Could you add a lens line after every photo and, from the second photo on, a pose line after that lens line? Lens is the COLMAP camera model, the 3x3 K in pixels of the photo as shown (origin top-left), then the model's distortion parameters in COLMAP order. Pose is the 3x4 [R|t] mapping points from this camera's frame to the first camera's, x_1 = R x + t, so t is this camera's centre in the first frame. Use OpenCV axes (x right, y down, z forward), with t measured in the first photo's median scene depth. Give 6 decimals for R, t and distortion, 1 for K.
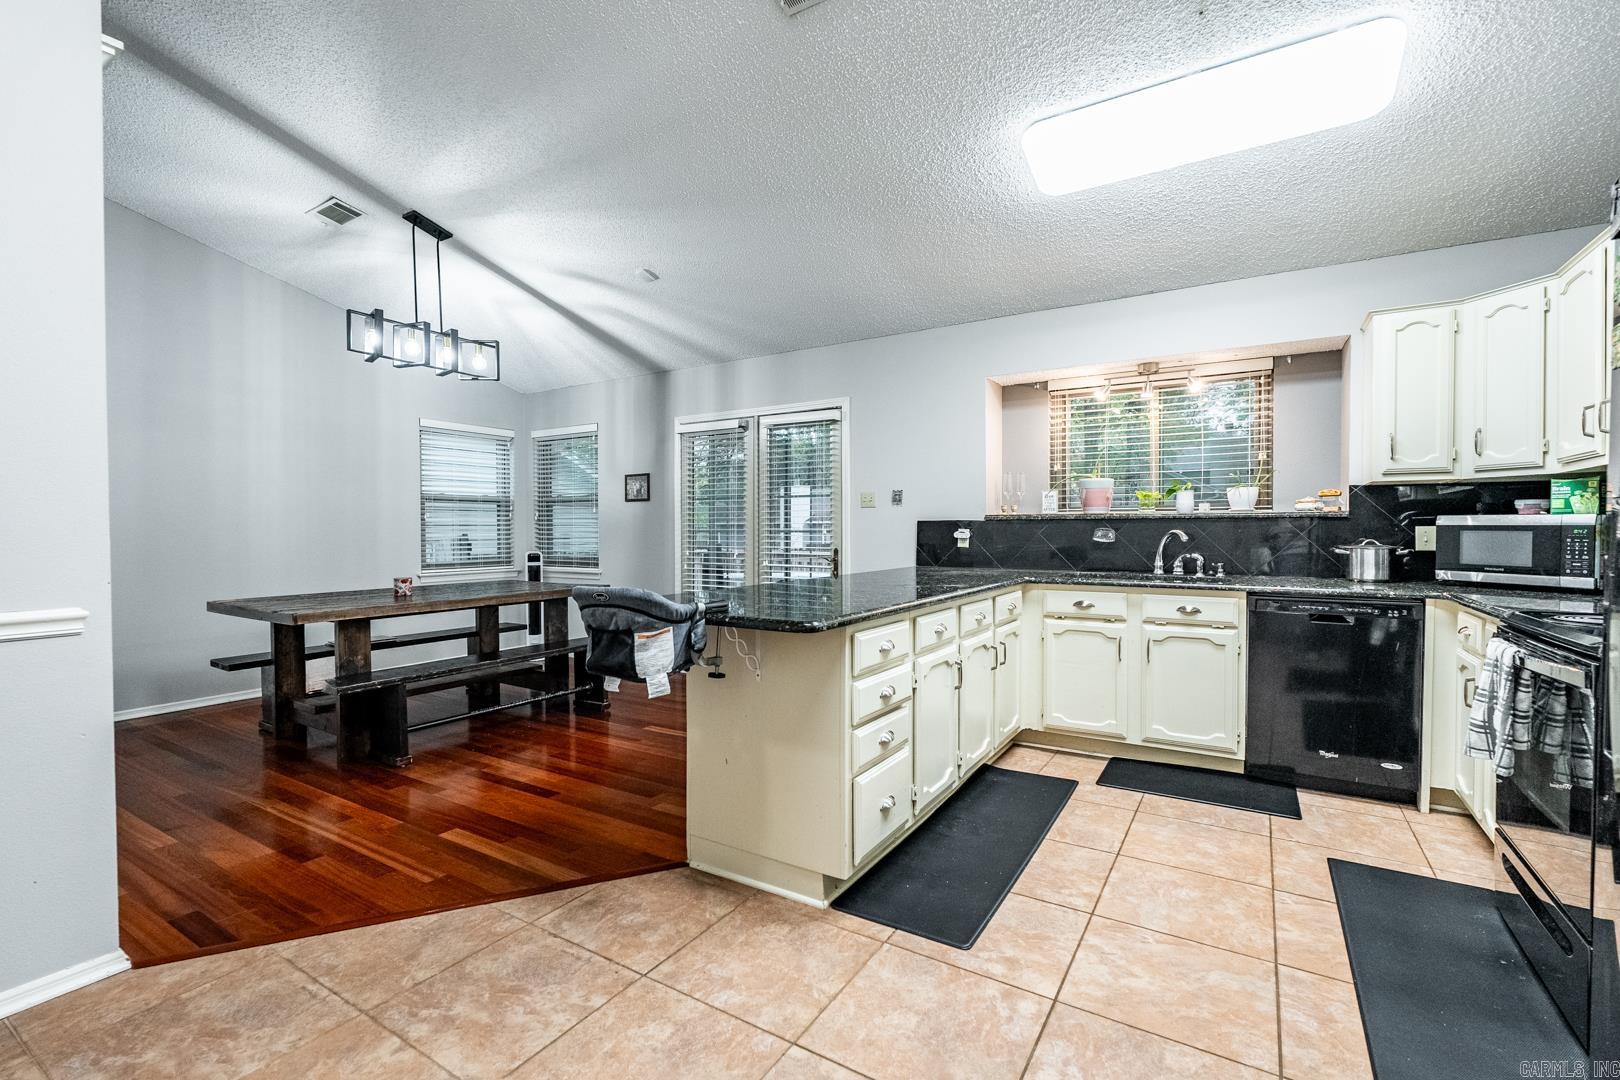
lens RADIAL K [[712.4, 0, 808.3], [0, 712.4, 537.3], [0, 0, 1]] dist [-0.001305, 0.000056]
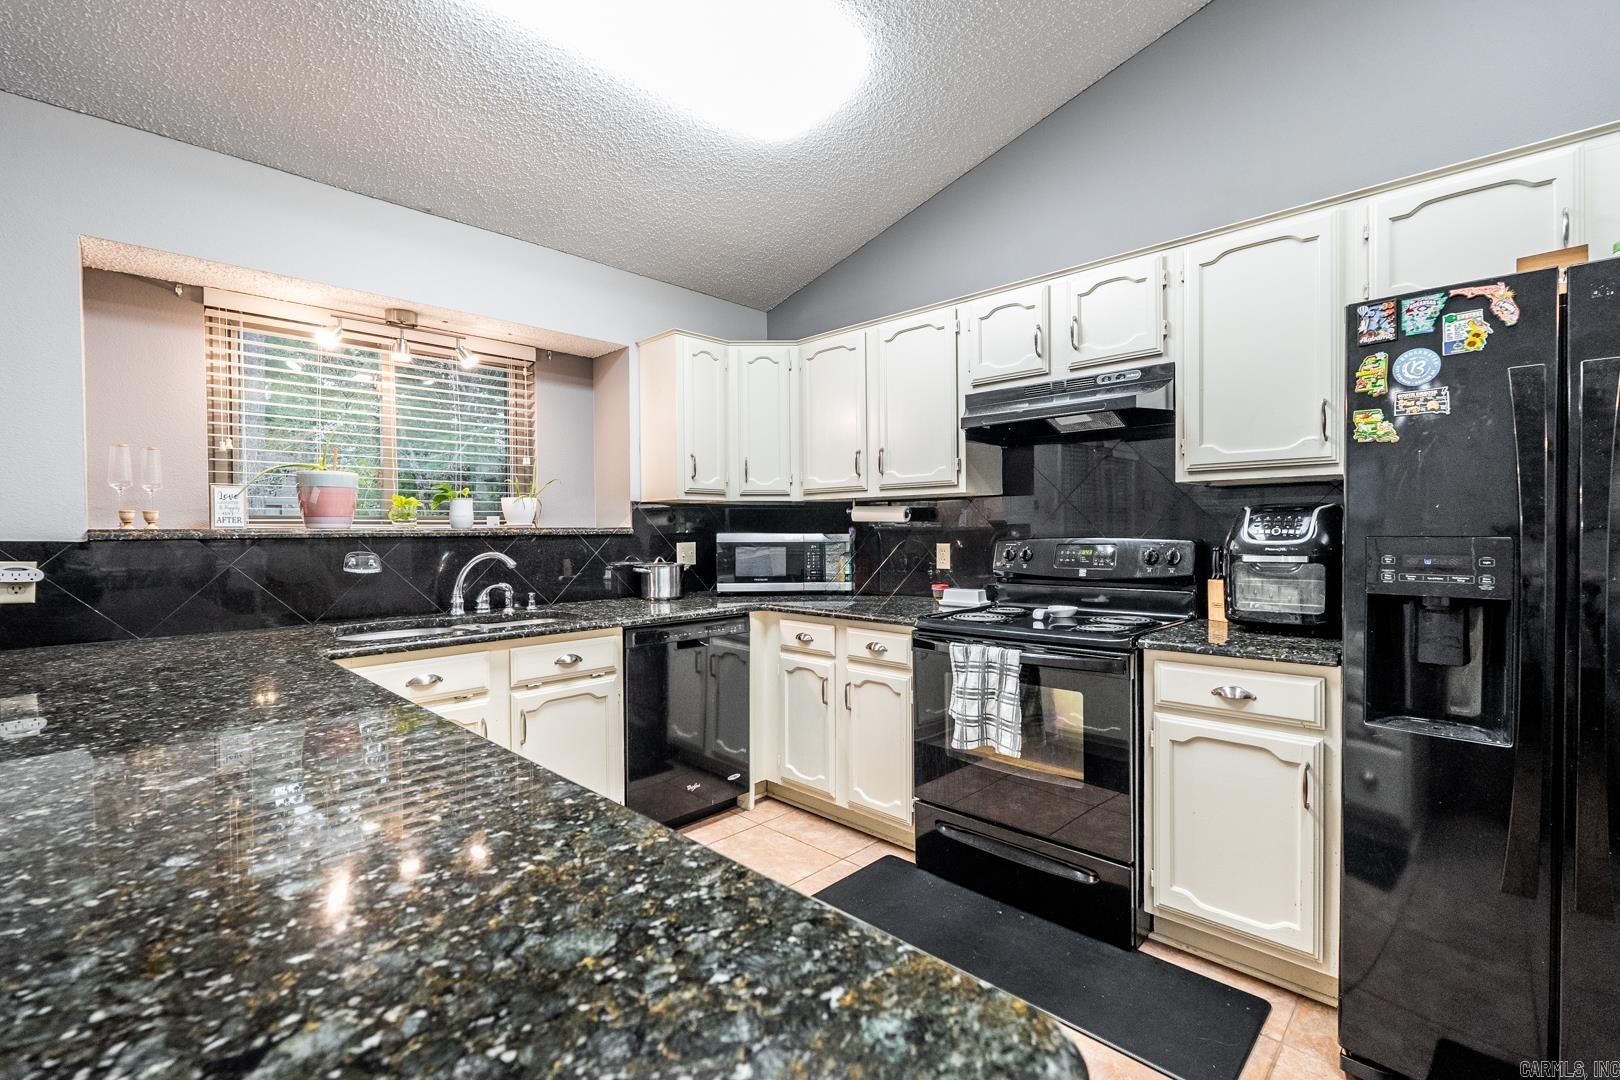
lens RADIAL K [[712.4, 0, 808.3], [0, 712.4, 537.3], [0, 0, 1]] dist [-0.001305, 0.000056]
pose [[0.210145, -0.011740, 0.977600, -0.131897], [0.019046, 0.999787, 0.007912, -0.025739], [-0.977485, 0.016957, 0.210324, 0.530213]]
